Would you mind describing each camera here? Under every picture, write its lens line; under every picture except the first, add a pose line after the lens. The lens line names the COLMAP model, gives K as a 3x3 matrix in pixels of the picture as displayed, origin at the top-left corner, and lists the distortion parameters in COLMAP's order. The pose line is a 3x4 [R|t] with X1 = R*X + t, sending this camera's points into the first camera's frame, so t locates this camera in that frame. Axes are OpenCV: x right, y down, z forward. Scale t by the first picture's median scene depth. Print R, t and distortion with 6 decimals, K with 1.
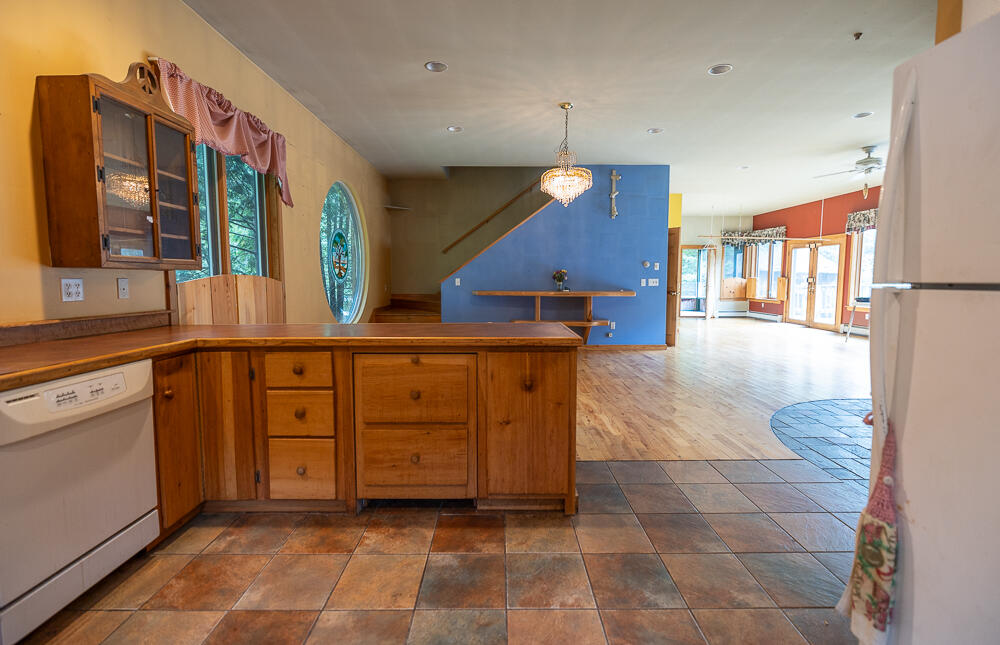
lens RADIAL K [[448.0, 0, 499.1], [0, 448.0, 310.3], [0, 0, 1]] dist [0.000641, 0.000056]
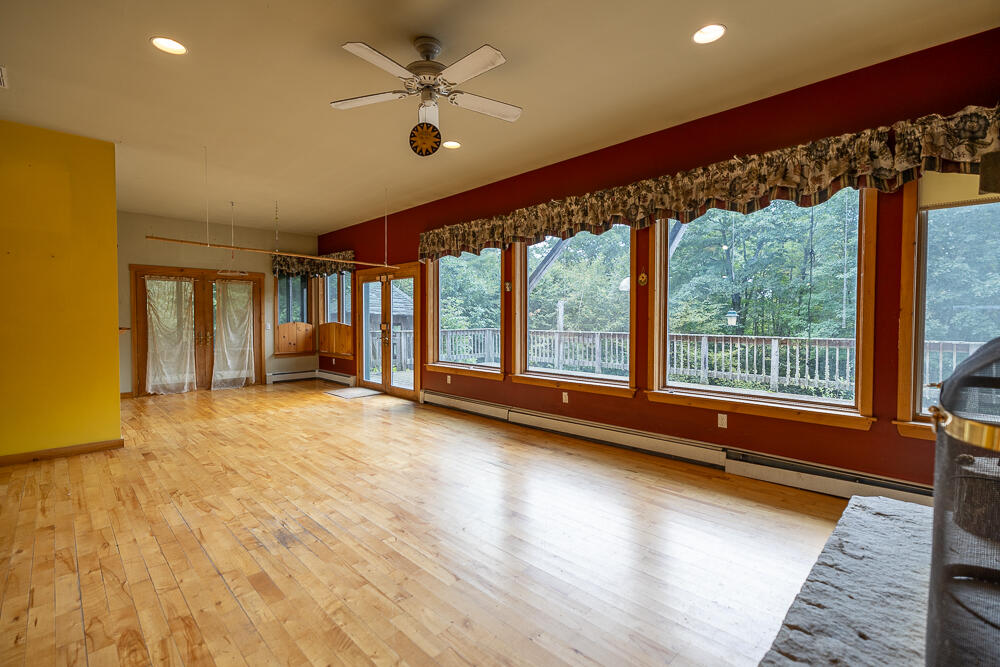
lens RADIAL K [[439.4, 0, 498.7], [0, 439.4, 328.6], [0, 0, 1]] dist [-0.000214, -0.000036]
pose [[0.695840, -0.021195, 0.717884, 0.322659], [0.055834, 0.998136, -0.024650, -0.037447], [-0.716023, 0.057235, 0.695726, 0.388534]]
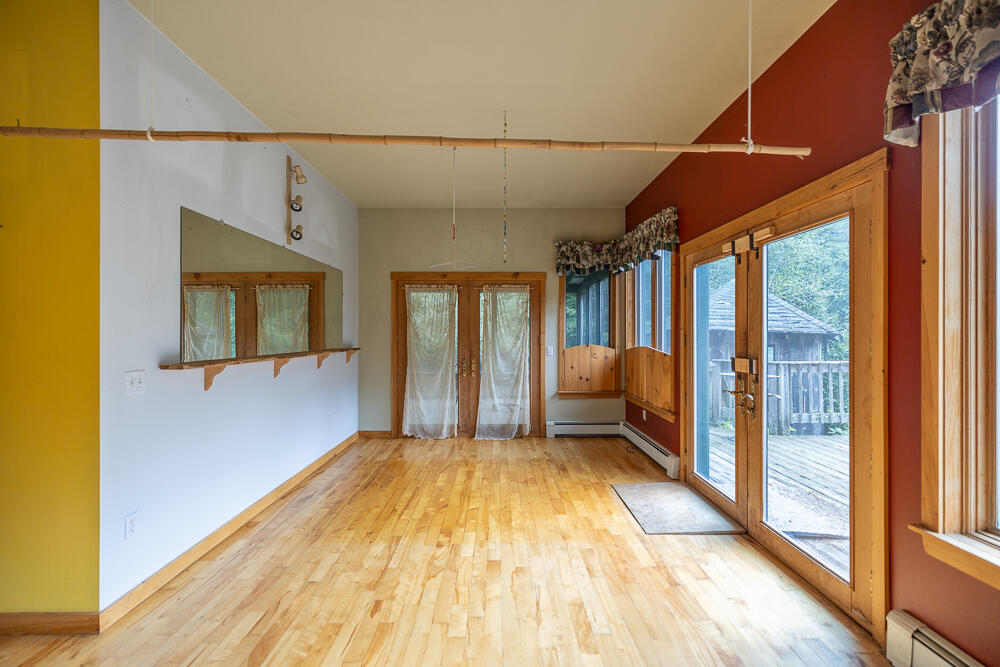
lens RADIAL K [[417.5, 0, 500.0], [0, 417.5, 333.5], [0, 0, 1]] dist [0.000632, 0.000015]
pose [[0.999883, -0.005457, 0.014270, 0.537006], [0.006494, 0.997266, -0.073607, -0.068811], [-0.013829, 0.073691, 0.997185, 0.736536]]
